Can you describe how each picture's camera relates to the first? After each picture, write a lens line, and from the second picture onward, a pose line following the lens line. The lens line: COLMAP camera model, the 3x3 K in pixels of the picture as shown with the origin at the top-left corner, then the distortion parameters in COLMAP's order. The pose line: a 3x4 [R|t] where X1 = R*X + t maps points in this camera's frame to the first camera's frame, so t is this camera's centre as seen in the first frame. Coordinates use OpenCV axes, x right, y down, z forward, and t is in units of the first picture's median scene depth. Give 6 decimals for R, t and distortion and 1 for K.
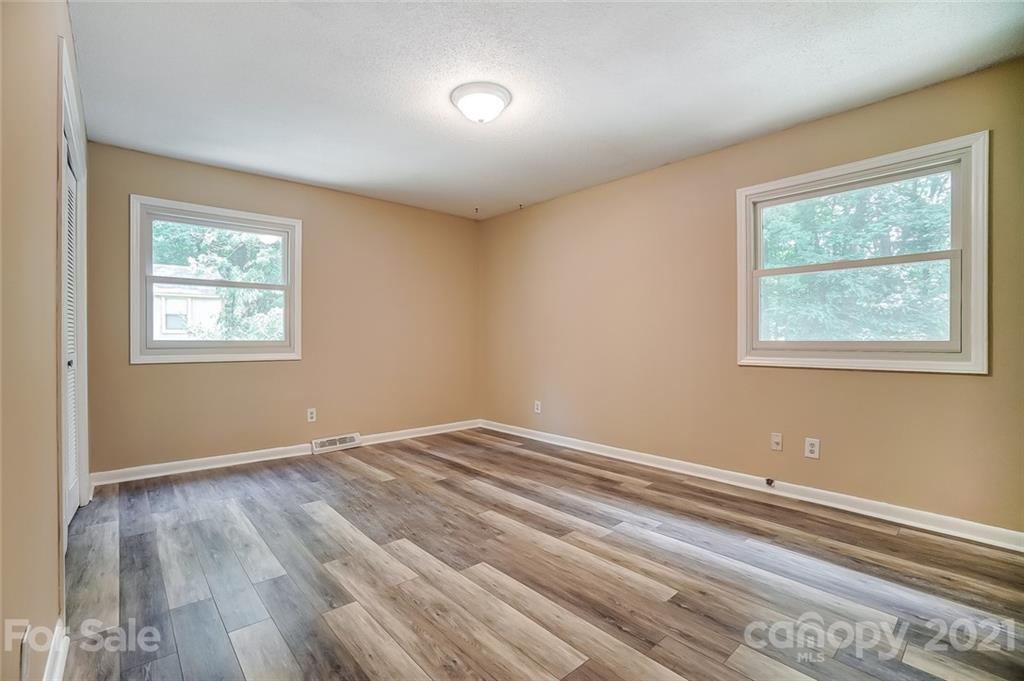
lens RADIAL K [[443.7, 0, 496.4], [0, 443.7, 345.2], [0, 0, 1]] dist [-0.055473, 0.020958]
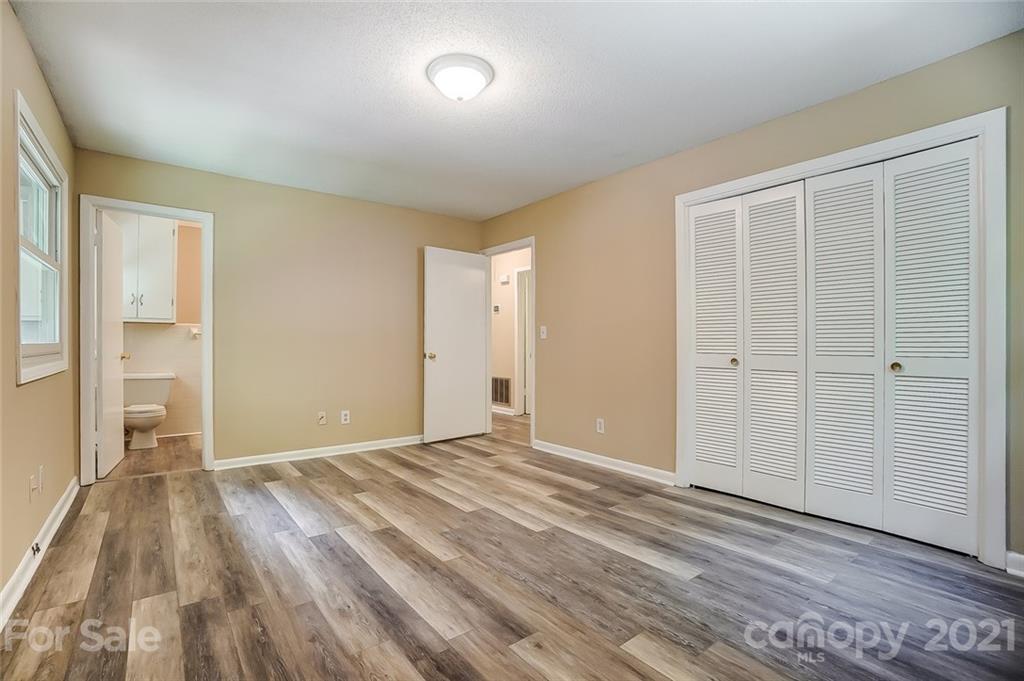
lens RADIAL K [[443.7, 0, 496.4], [0, 443.7, 345.2], [0, 0, 1]] dist [-0.055473, 0.020958]
pose [[-0.997849, -0.000810, 0.065554, -0.167549], [0.000668, 0.999746, 0.022530, -0.025637], [-0.065556, 0.022526, -0.997595, 1.888770]]
